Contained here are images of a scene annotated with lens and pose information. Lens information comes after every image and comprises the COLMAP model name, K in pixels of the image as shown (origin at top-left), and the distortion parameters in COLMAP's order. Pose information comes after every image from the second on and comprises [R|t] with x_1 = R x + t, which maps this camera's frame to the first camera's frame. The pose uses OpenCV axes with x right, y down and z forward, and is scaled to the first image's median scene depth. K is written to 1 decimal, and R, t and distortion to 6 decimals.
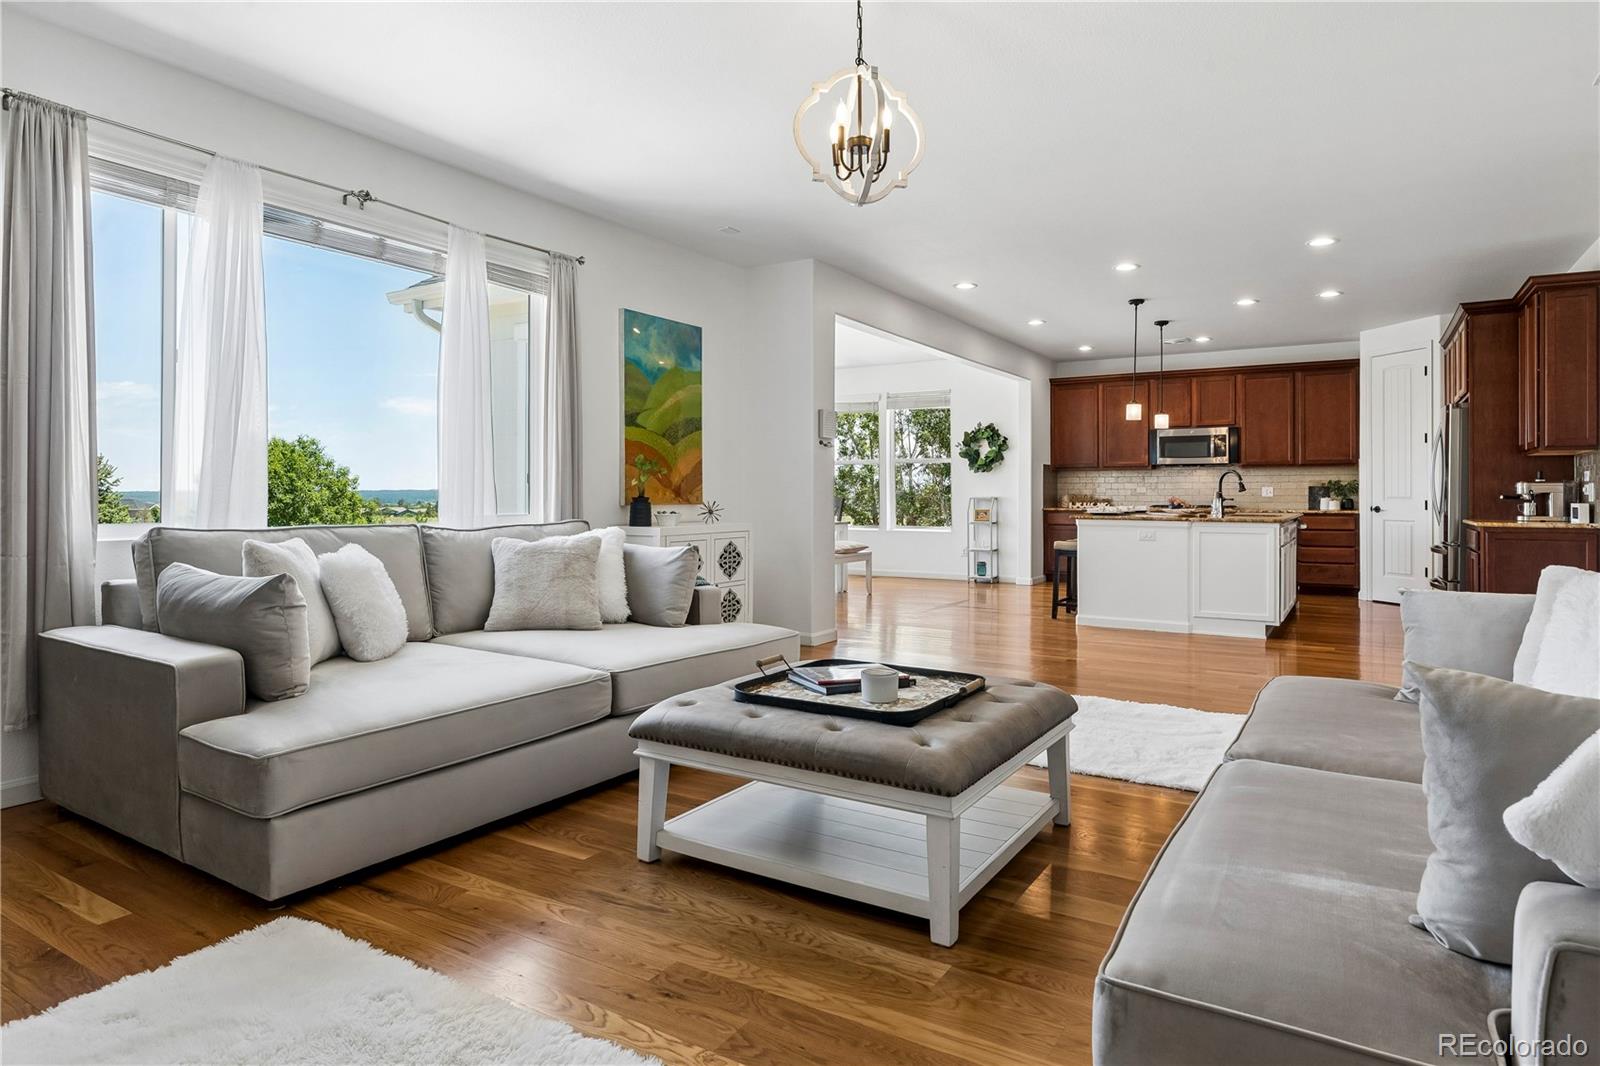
lens RADIAL K [[915.4, 0, 850.6], [0, 915.4, 489.1], [0, 0, 1]] dist [0.002642, -0.003274]
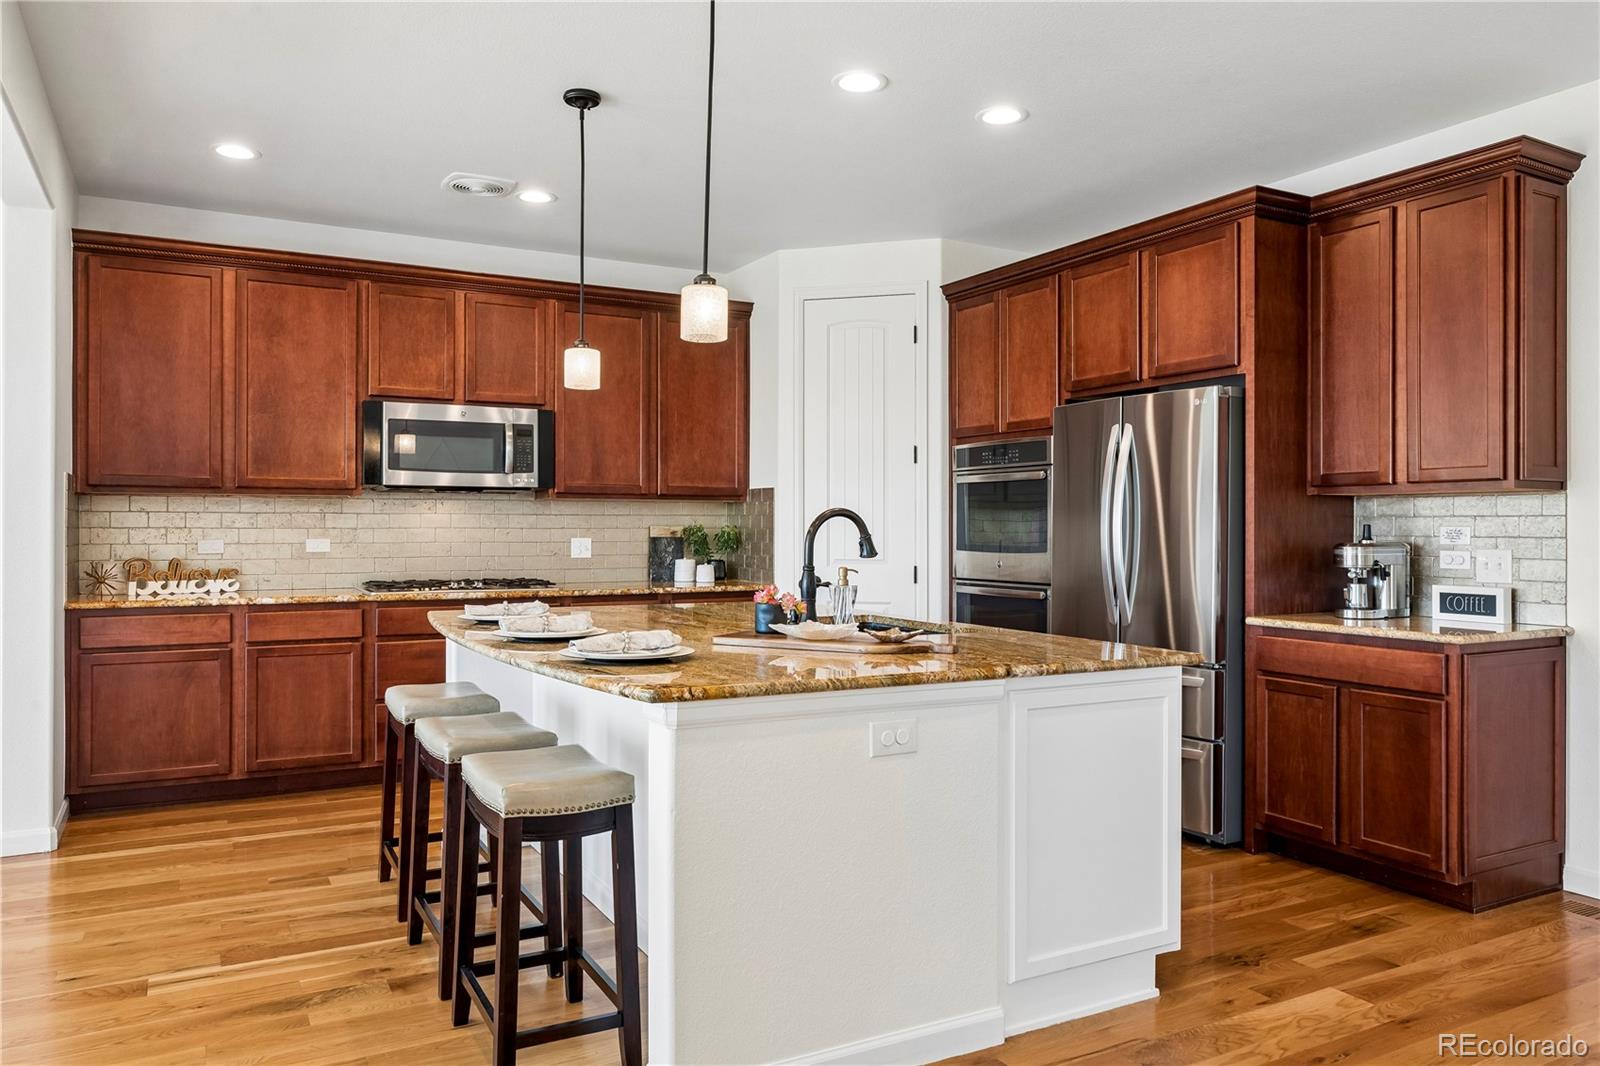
lens RADIAL K [[1095.9, 0, 732.8], [0, 1095.9, 523.9], [0, 0, 1]] dist [-0.004044, 0.001597]
pose [[0.550054, 0.003355, 0.835122, 0.008483], [-0.007542, 0.999971, 0.000950, -0.011510], [-0.835095, -0.006821, 0.550063, 0.615351]]
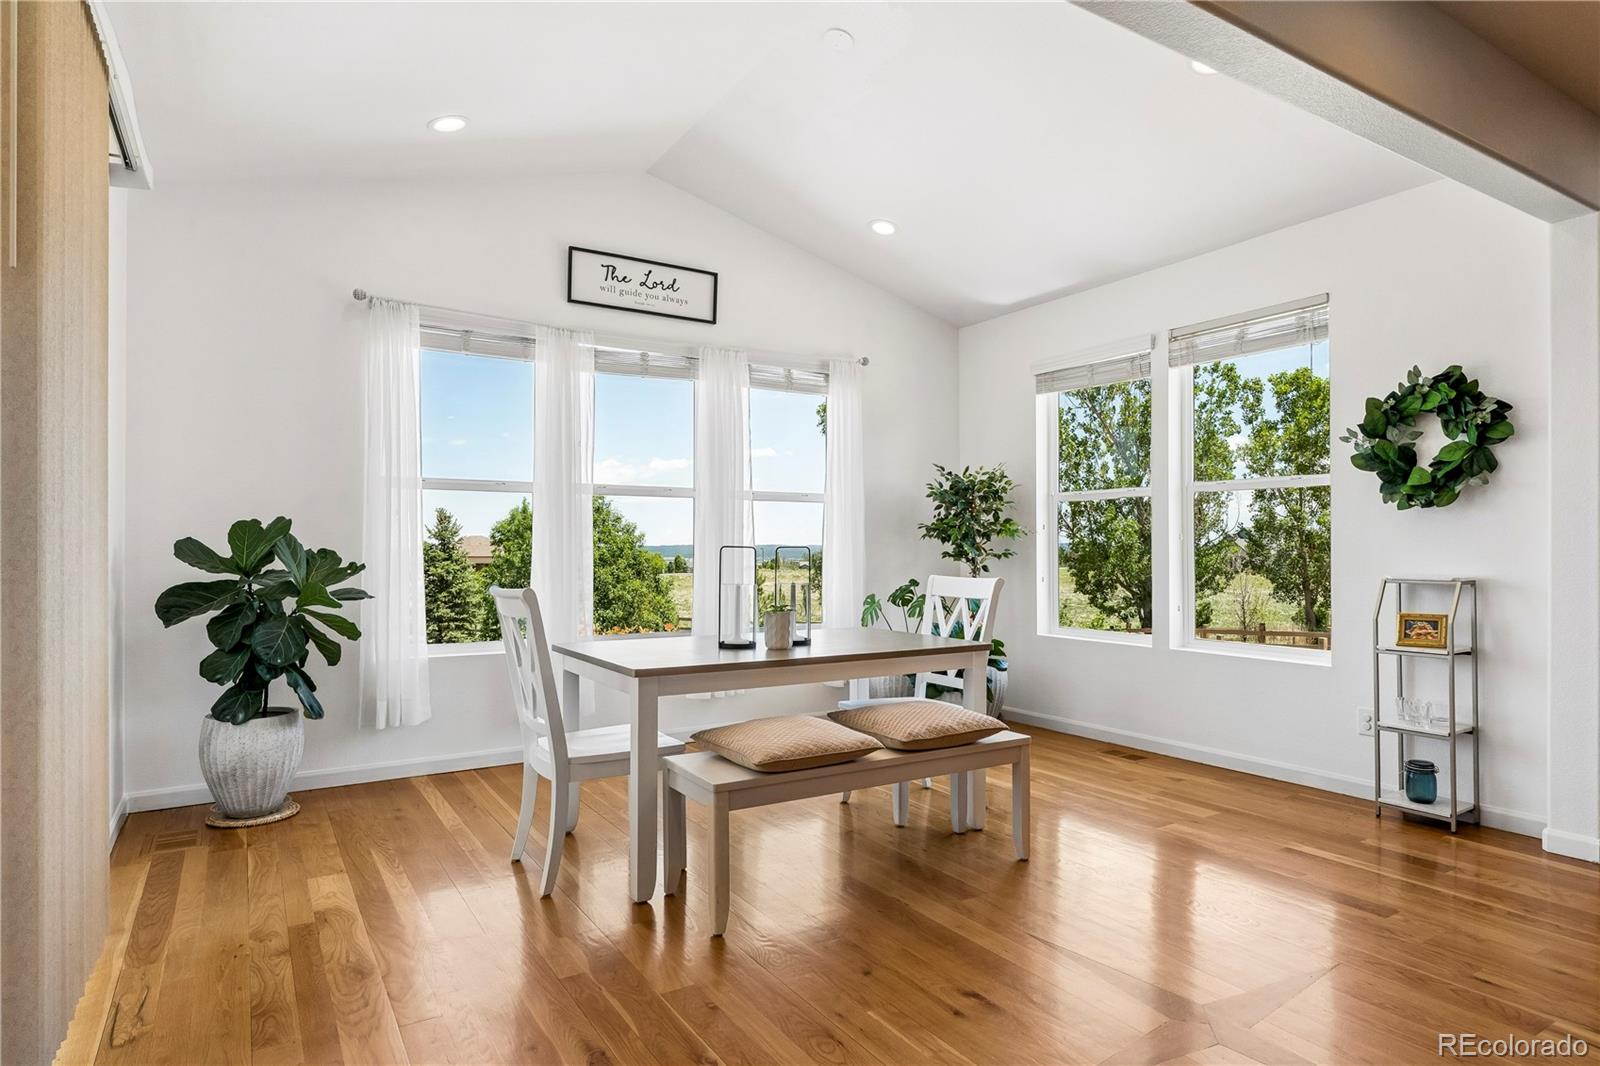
lens RADIAL K [[915.4, 0, 846.7], [0, 915.4, 543.4], [0, 0, 1]] dist [0.002642, -0.003274]
pose [[0.889170, -0.002549, -0.457569, 0.115689], [0.002956, 0.999996, 0.000175, -0.005730], [0.457566, -0.001508, 0.889174, 0.627498]]
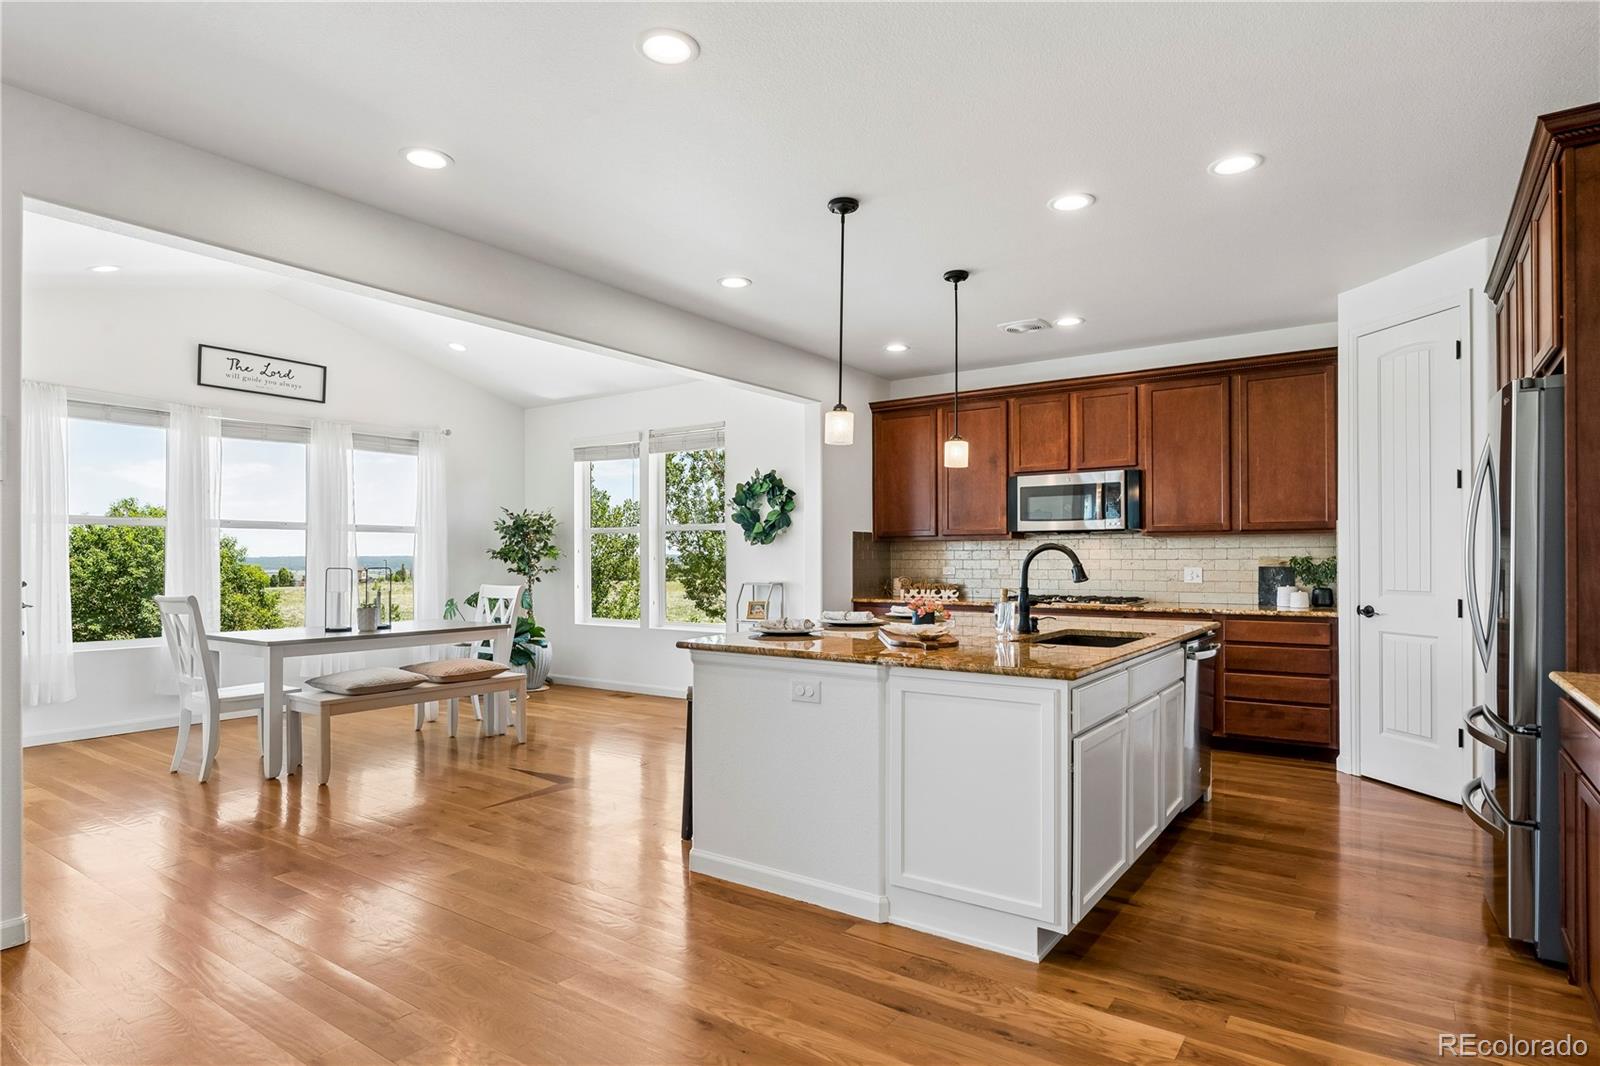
lens RADIAL K [[855.5, 0, 843.3], [0, 855.5, 551.1], [0, 0, 1]] dist [-0.004045, 0.000457]
pose [[0.997090, -0.003502, -0.076155, 0.269237], [0.003345, 0.999992, -0.002191, -0.012971], [0.076162, 0.001930, 0.997094, 0.417496]]
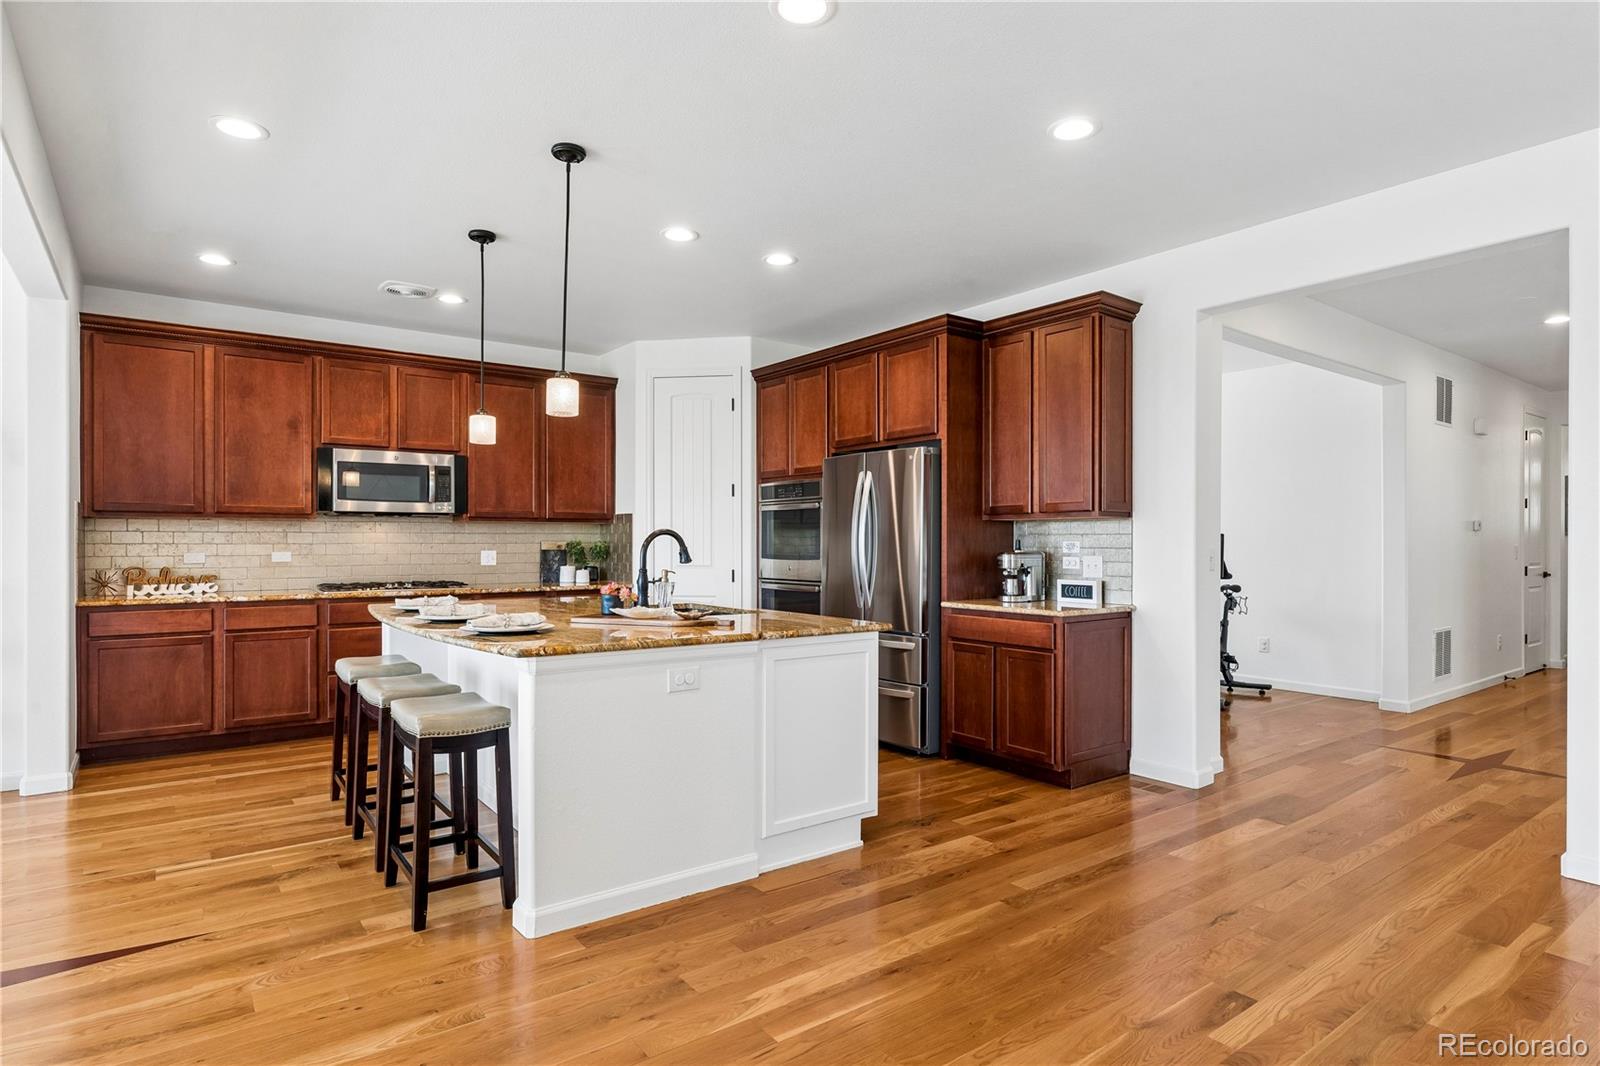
lens RADIAL K [[855.5, 0, 739.5], [0, 855.5, 542.5], [0, 0, 1]] dist [-0.004045, 0.000457]
pose [[0.433651, -0.000820, 0.901081, -0.023506], [-0.006147, 0.999974, 0.003868, -0.012047], [-0.901060, -0.007216, 0.433634, 0.575255]]
